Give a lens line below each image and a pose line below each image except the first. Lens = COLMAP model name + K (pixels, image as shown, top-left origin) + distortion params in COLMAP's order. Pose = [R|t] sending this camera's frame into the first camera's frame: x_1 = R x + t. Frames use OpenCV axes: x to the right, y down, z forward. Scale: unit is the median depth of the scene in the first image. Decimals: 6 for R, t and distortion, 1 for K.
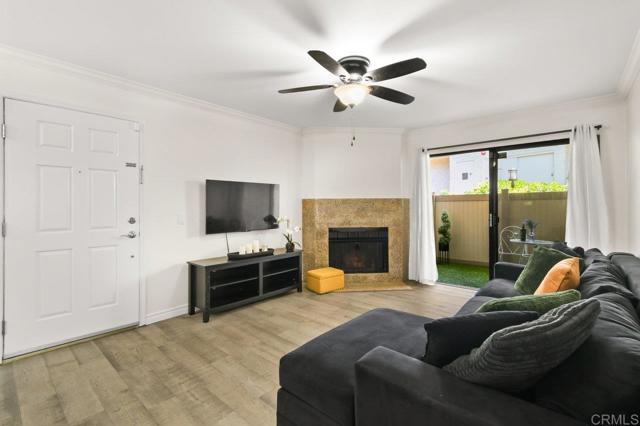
lens RADIAL K [[290.9, 0, 321.2], [0, 290.9, 203.5], [0, 0, 1]] dist [0.002168, -0.000233]
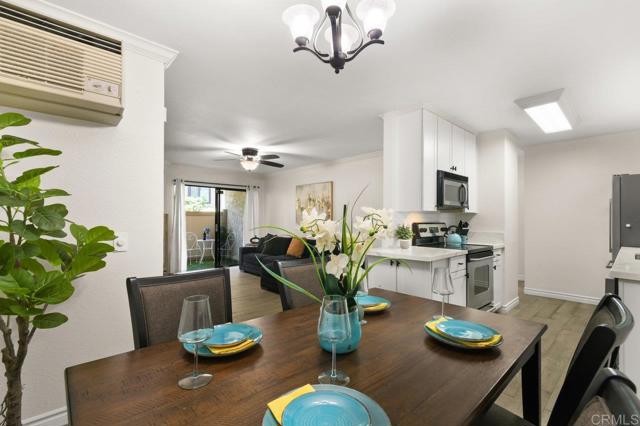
lens RADIAL K [[290.9, 0, 319.4], [0, 290.9, 216.7], [0, 0, 1]] dist [0.002168, -0.000233]
pose [[0.111989, 0.013228, 0.993621, -1.119443], [-0.012346, 0.999853, -0.011919, 0.003414], [-0.993633, -0.010933, 0.112135, 0.179533]]
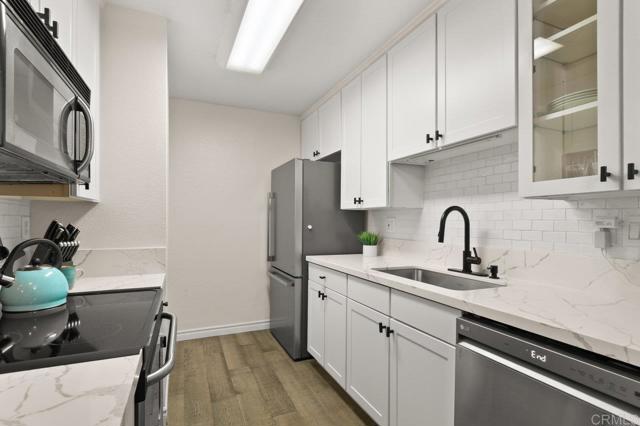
lens RADIAL K [[315.9, 0, 314.7], [0, 315.9, 219.5], [0, 0, 1]] dist [0.001309, 0.004486]
pose [[-0.893954, 0.000320, 0.448158, -0.511532], [-0.004380, 0.999946, -0.009452, -0.001543], [-0.448137, -0.010412, -0.893904, 0.004421]]
